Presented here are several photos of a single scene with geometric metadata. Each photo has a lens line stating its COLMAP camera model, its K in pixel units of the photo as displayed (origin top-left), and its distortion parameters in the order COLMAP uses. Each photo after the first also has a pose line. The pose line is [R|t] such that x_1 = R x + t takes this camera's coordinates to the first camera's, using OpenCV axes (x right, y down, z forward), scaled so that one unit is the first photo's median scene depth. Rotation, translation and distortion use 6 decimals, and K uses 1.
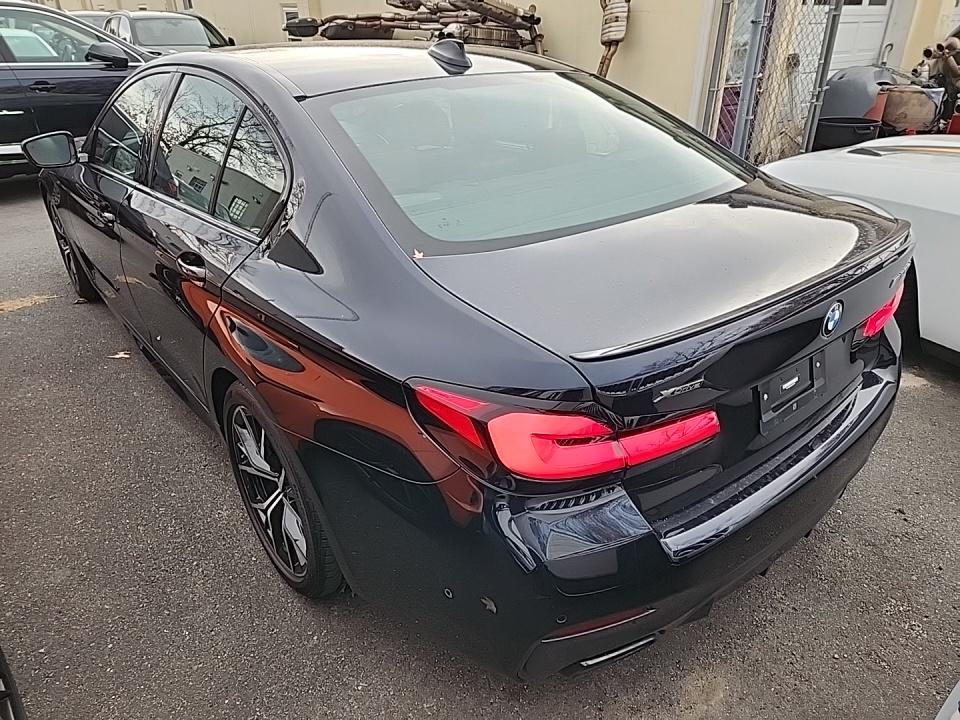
lens RADIAL K [[640.5, 0, 484.0], [0, 640.5, 364.9], [0, 0, 1]] dist [0.047944, -0.038600]
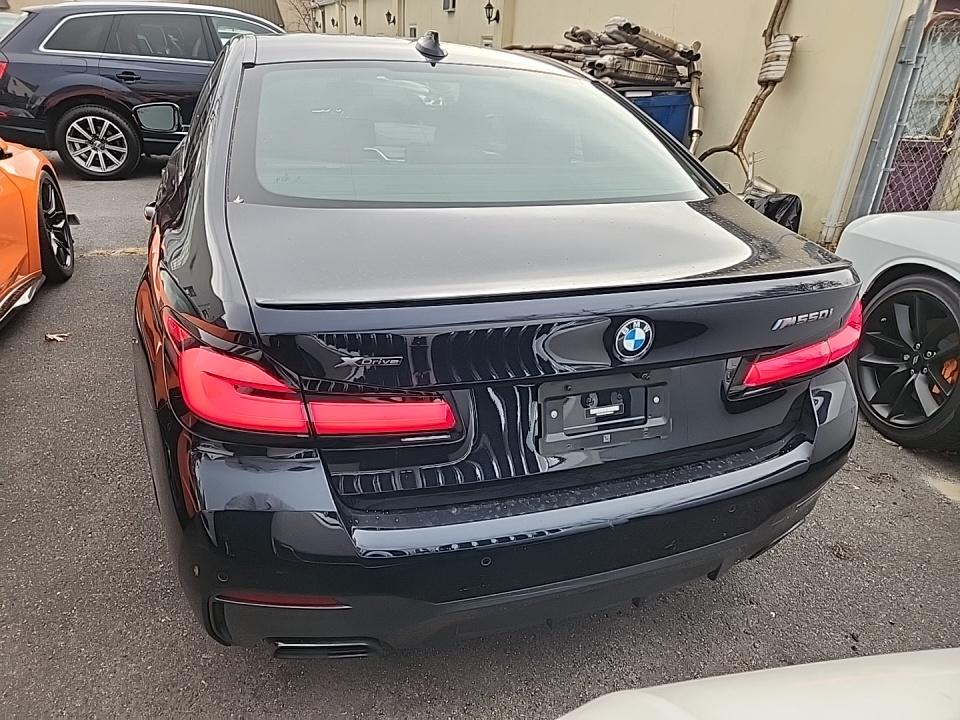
lens RADIAL K [[640.5, 0, 482.4], [0, 640.5, 355.9], [0, 0, 1]] dist [0.047944, -0.038600]
pose [[0.937811, 0.190774, -0.290029, 0.149815], [-0.210583, 0.976822, -0.038390, 0.006765], [0.275982, 0.097077, 0.956248, 0.034341]]
